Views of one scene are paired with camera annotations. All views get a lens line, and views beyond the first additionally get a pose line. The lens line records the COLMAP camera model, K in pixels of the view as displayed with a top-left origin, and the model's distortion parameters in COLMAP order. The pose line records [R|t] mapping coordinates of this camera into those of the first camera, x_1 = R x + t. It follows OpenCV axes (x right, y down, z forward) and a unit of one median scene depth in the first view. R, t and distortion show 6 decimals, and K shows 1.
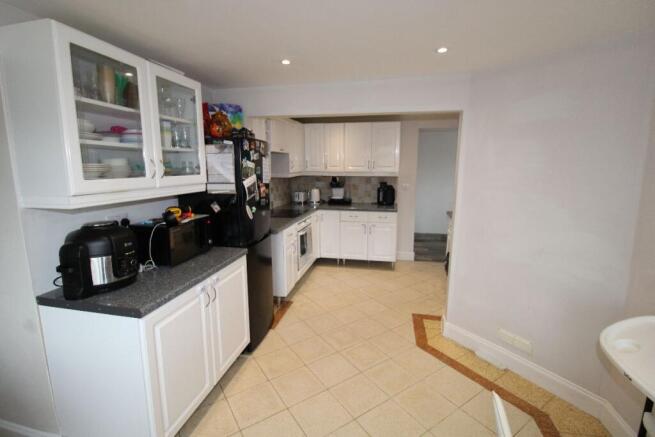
lens RADIAL K [[305.6, 0, 332.0], [0, 305.6, 208.9], [0, 0, 1]] dist [0.002914, -0.014012]
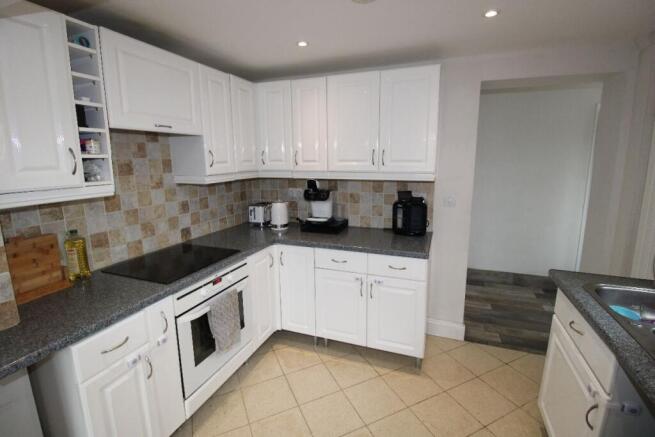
lens RADIAL K [[305.6, 0, 332.0], [0, 305.6, 208.9], [0, 0, 1]] dist [0.002914, -0.014012]
pose [[0.988013, 0.015527, -0.153586, 0.125562], [-0.012588, 0.999719, 0.020086, -0.065686], [0.153855, -0.017912, 0.987931, 0.468958]]
